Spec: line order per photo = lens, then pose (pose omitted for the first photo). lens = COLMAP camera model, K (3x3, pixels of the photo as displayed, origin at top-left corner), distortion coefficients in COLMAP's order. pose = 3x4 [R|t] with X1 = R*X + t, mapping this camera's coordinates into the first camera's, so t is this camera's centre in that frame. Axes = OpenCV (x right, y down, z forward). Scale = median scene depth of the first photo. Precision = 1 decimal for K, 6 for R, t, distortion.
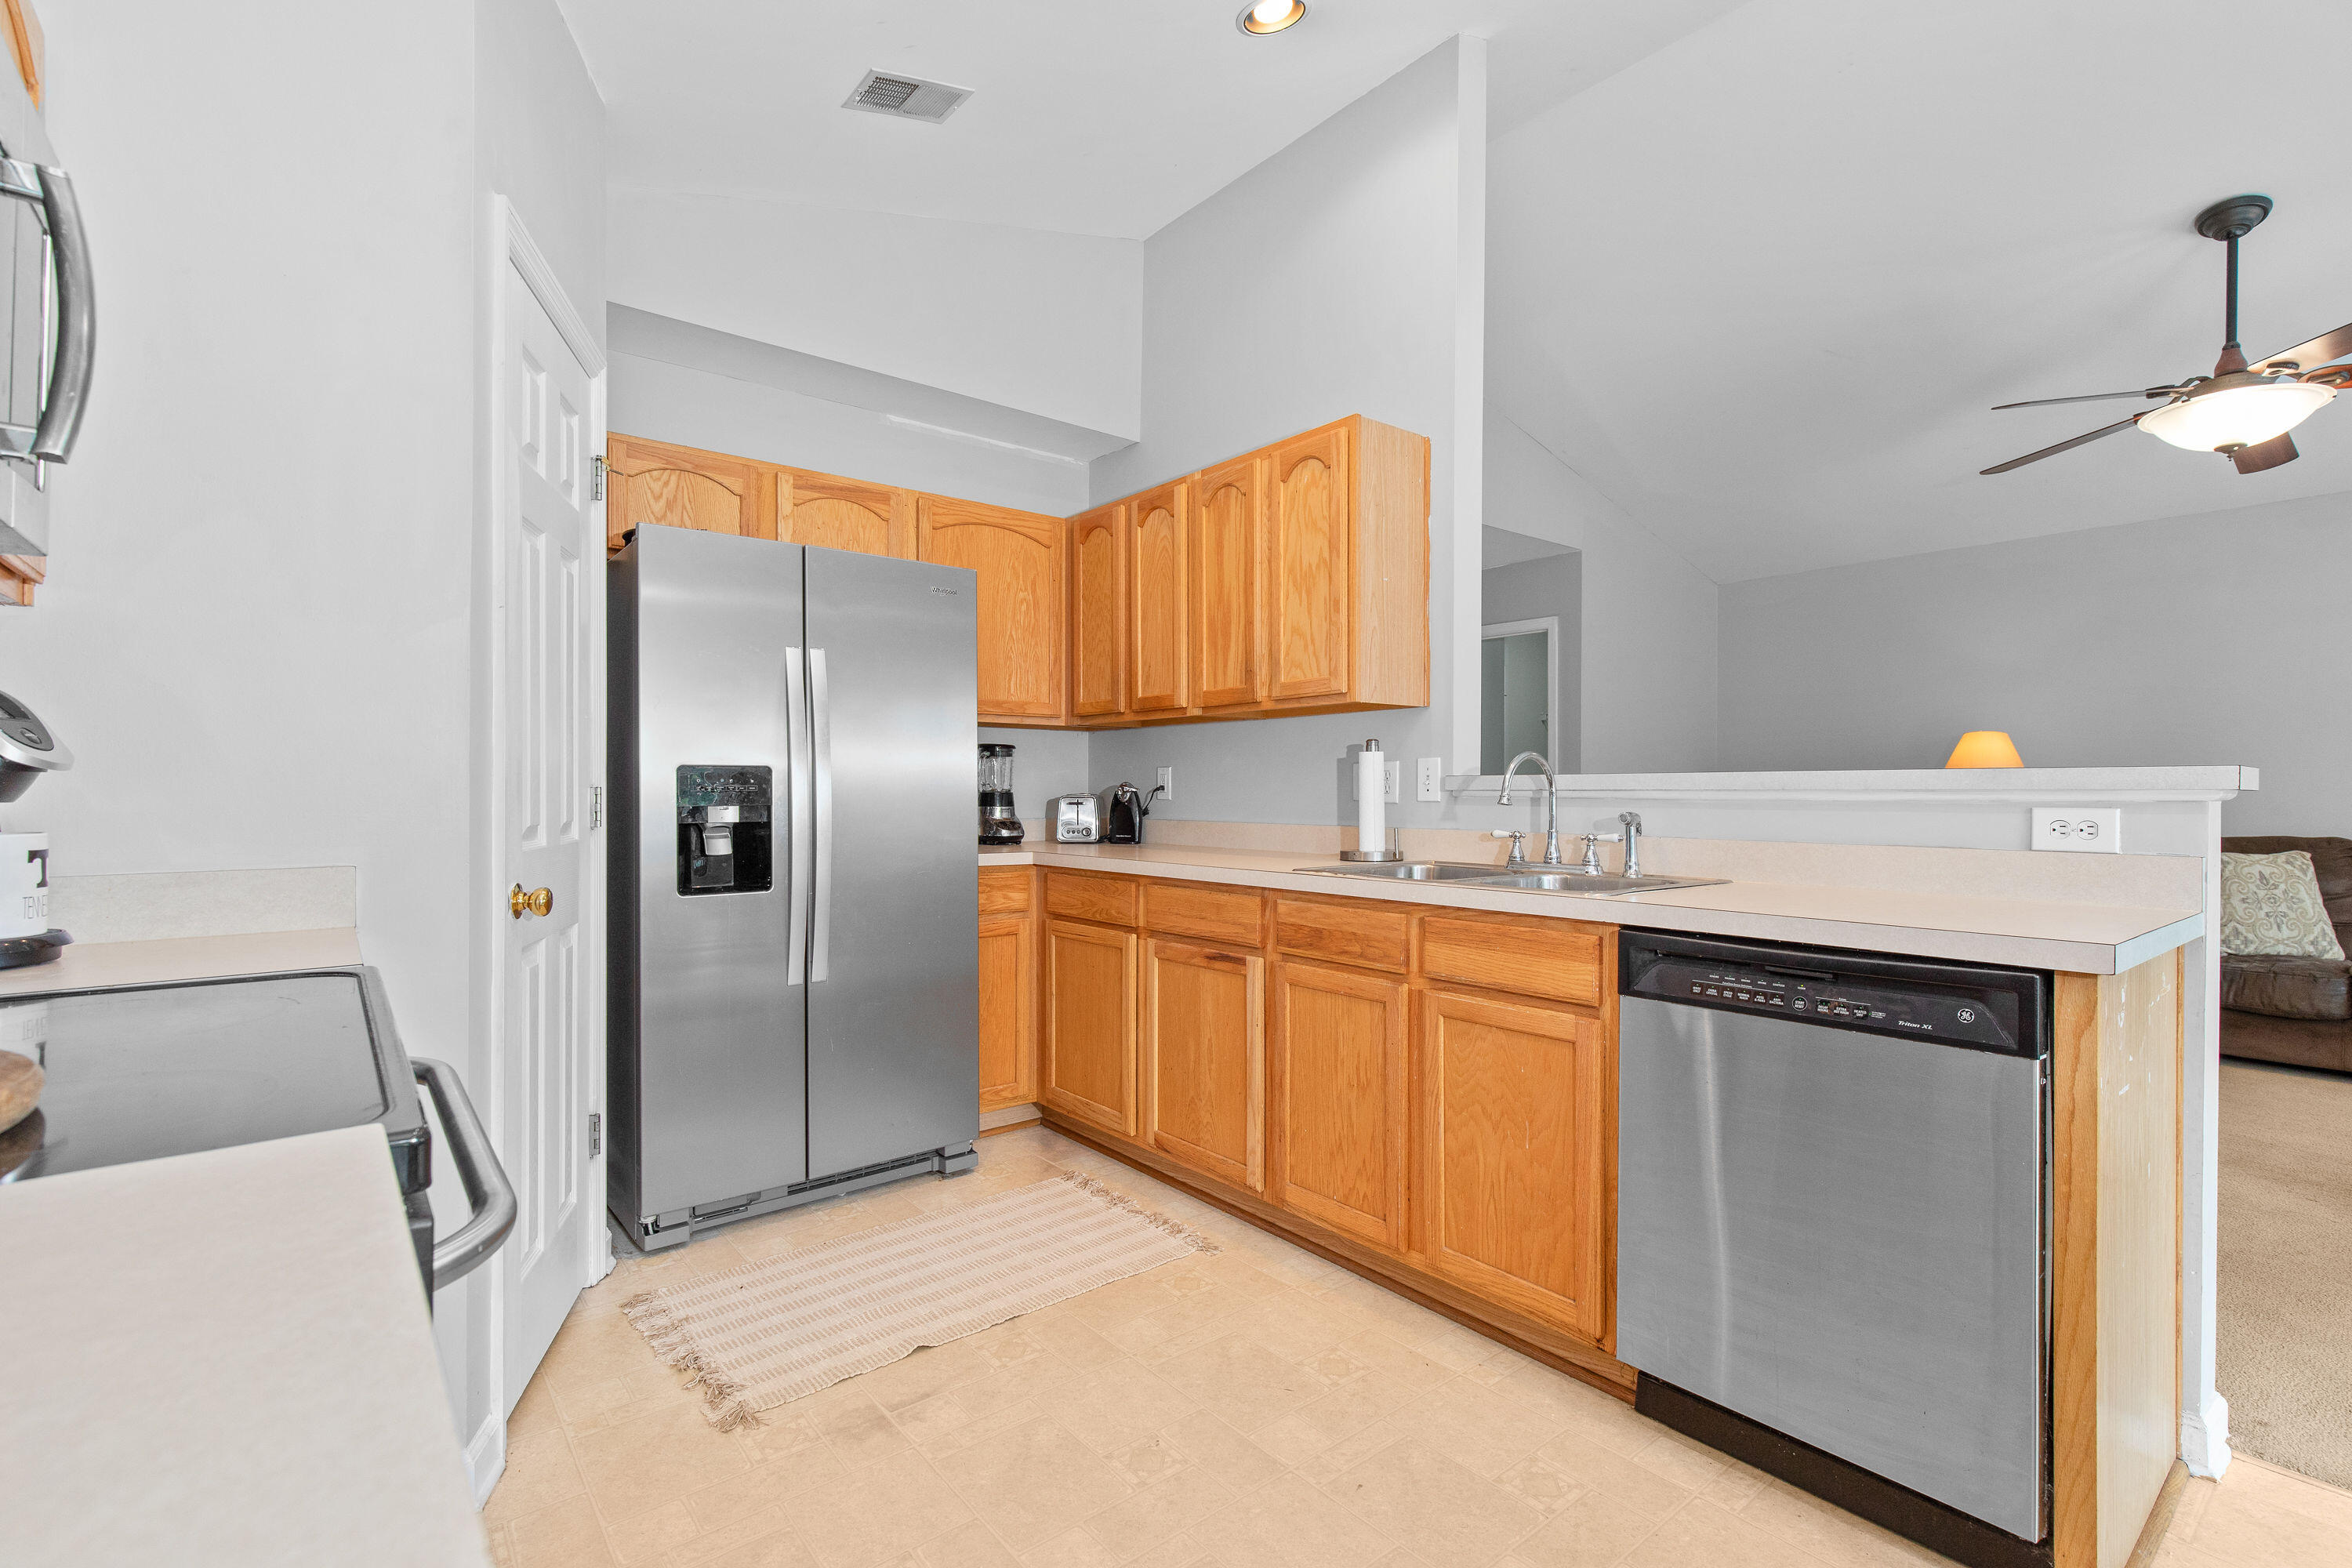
lens RADIAL K [[1073.6, 0, 1183.7], [0, 1073.6, 796.3], [0, 0, 1]] dist [-0.001721, -0.000630]
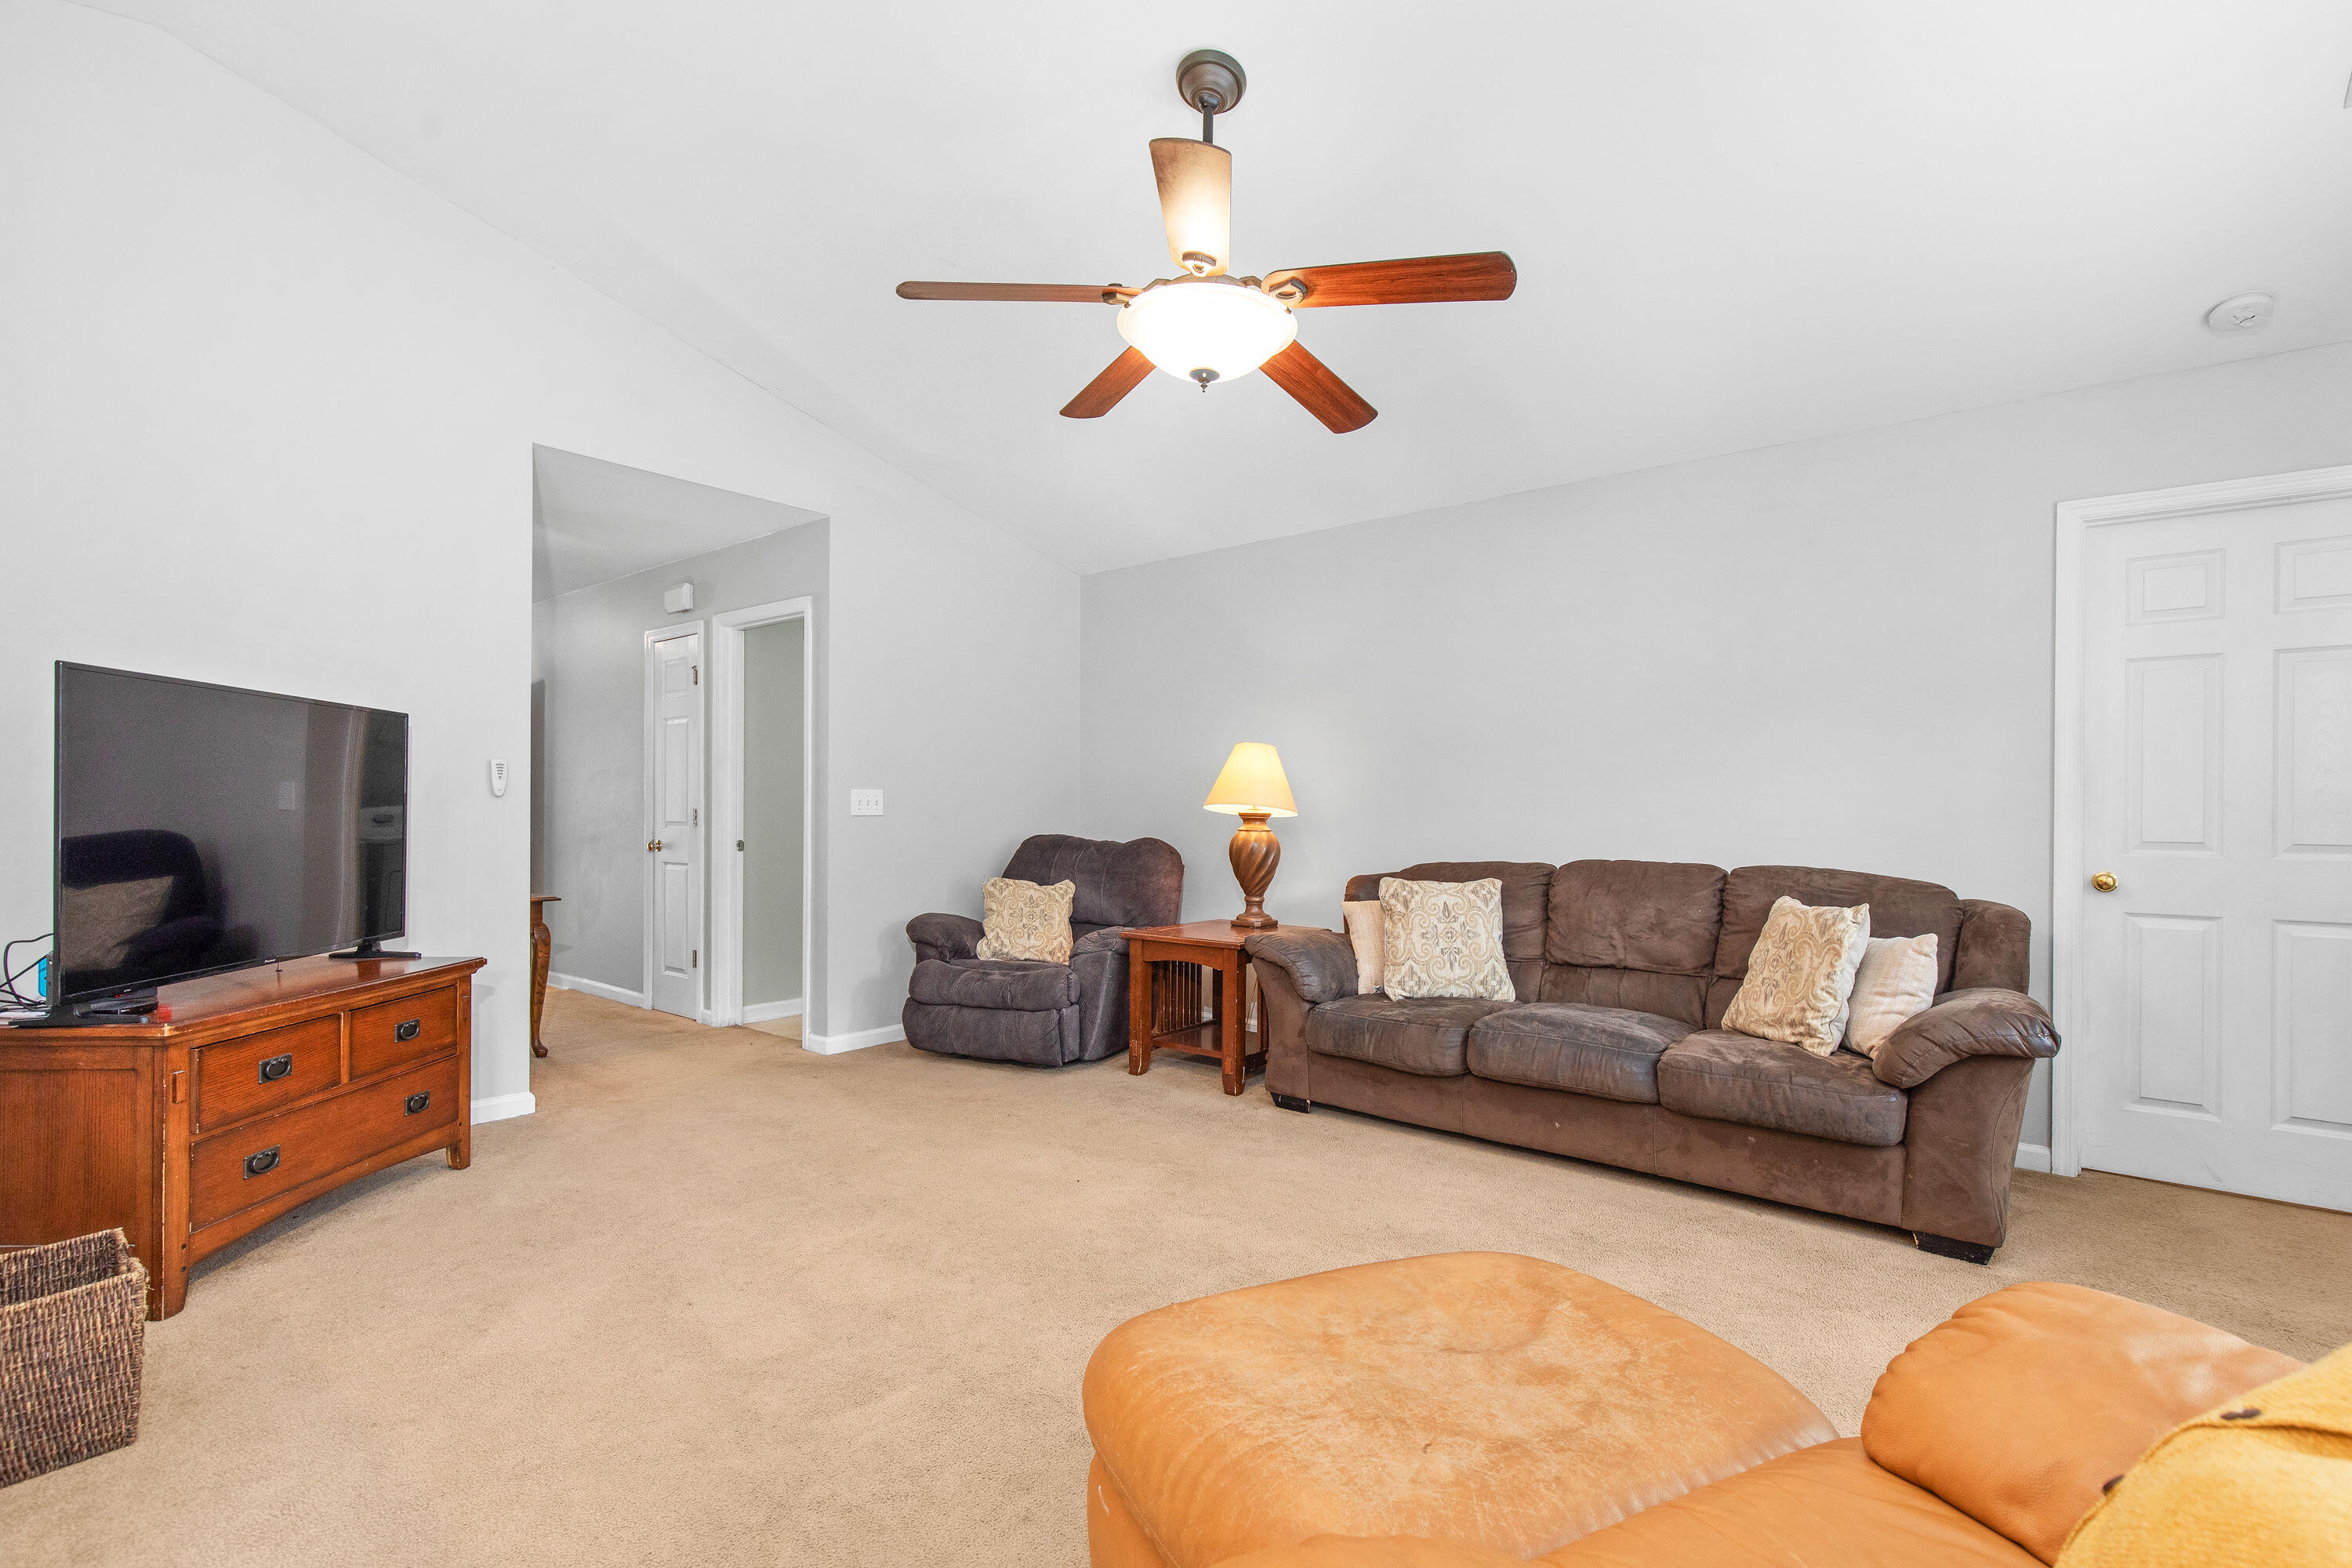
lens RADIAL K [[1073.6, 0, 1182.2], [0, 1073.6, 801.5], [0, 0, 1]] dist [-0.001721, -0.000630]
pose [[0.978511, 0.006552, 0.206090, 0.616216], [-0.005183, 0.999961, -0.007181, -0.006025], [-0.206129, 0.005958, 0.978507, 0.173542]]
